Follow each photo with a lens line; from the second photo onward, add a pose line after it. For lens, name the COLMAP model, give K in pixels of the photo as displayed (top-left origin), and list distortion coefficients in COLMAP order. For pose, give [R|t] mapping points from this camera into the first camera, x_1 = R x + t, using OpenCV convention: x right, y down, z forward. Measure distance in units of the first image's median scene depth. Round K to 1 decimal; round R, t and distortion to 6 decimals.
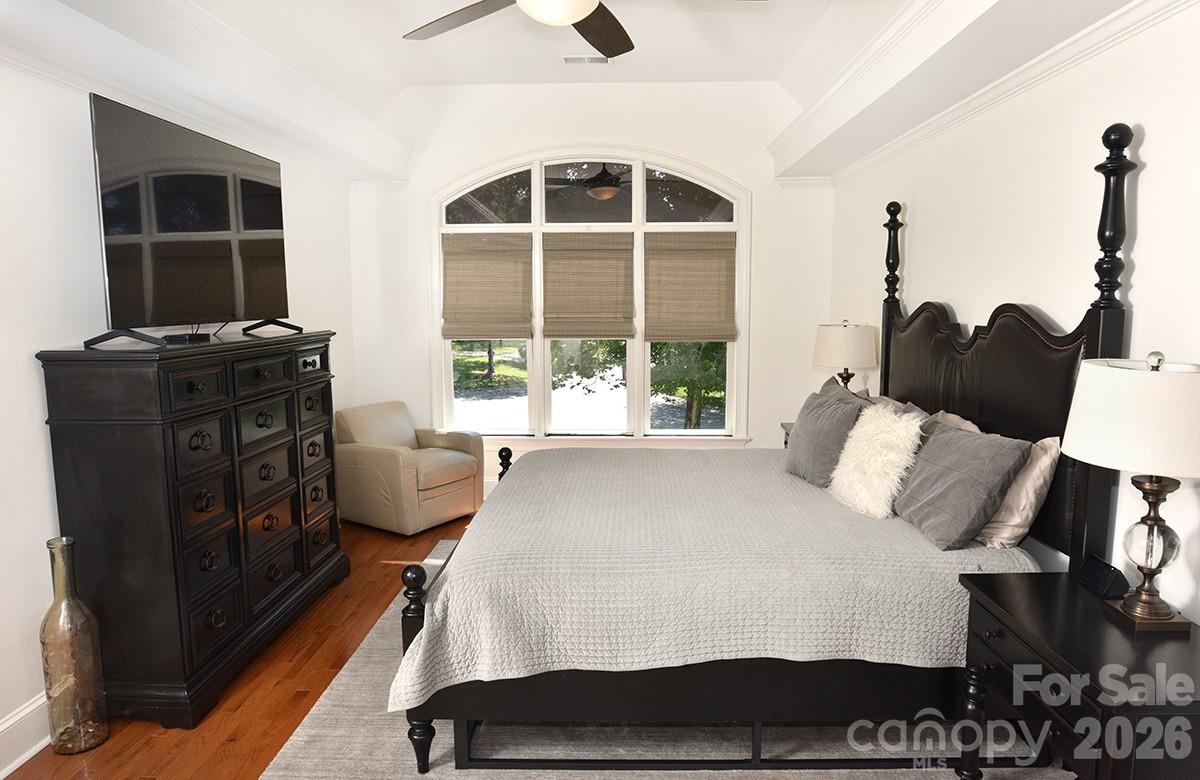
lens RADIAL K [[761.0, 0, 603.5], [0, 761.0, 393.0], [0, 0, 1]] dist [-0.071341, 0.033662]
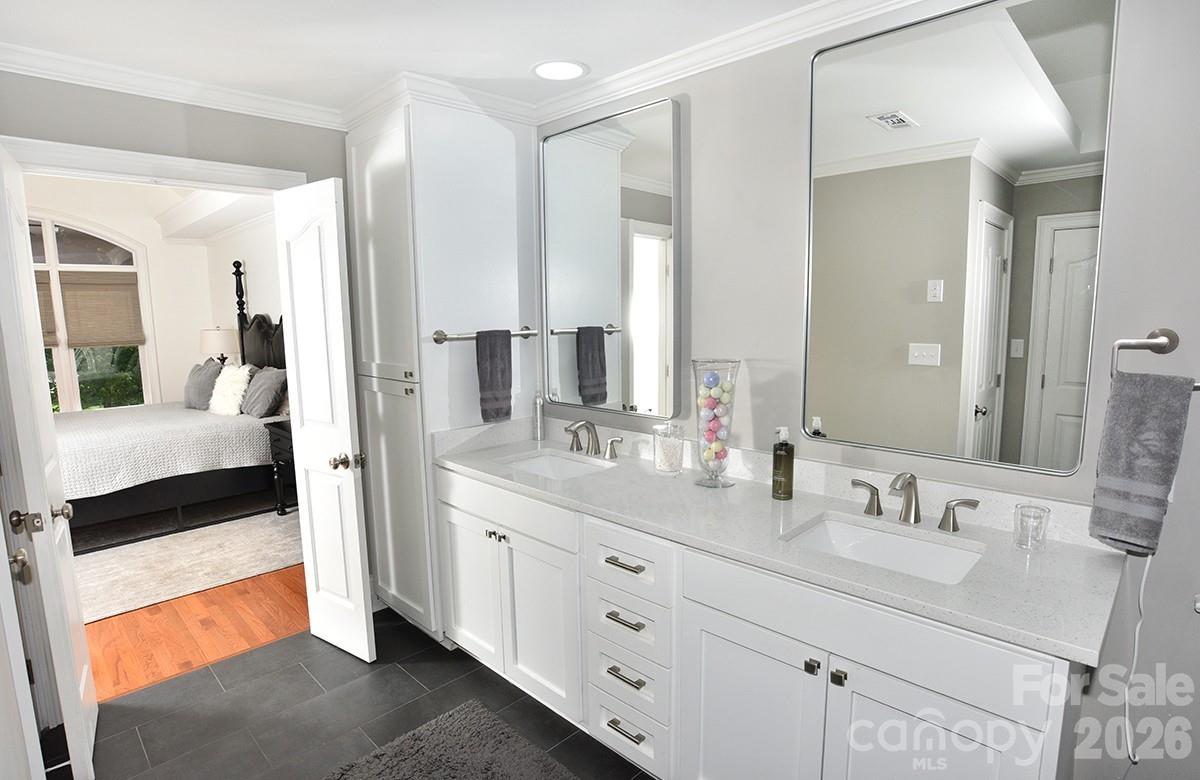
lens RADIAL K [[616.6, 0, 600.0], [0, 616.6, 390.0], [0, 0, 1]] dist [-0.039060, 0.002239]
pose [[0.685153, -0.101976, 0.721226, -0.109447], [0.104861, 0.993646, 0.040878, 0.092461], [-0.720812, 0.047620, 0.691493, -0.654064]]
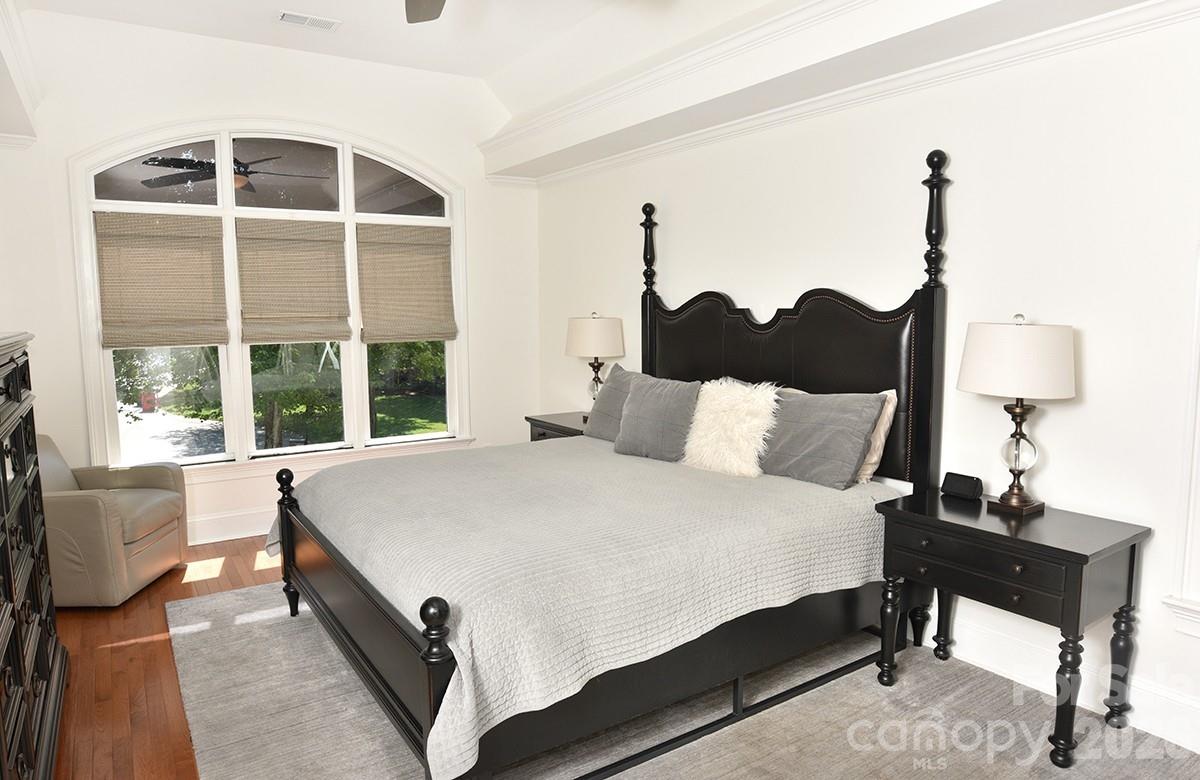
lens RADIAL K [[761.0, 0, 603.5], [0, 761.0, 393.0], [0, 0, 1]] dist [-0.071341, 0.033662]
pose [[0.815905, -0.067584, 0.574223, -0.323880], [0.076898, 0.997006, 0.008082, 0.009680], [-0.573050, 0.037562, 0.818659, 0.132752]]
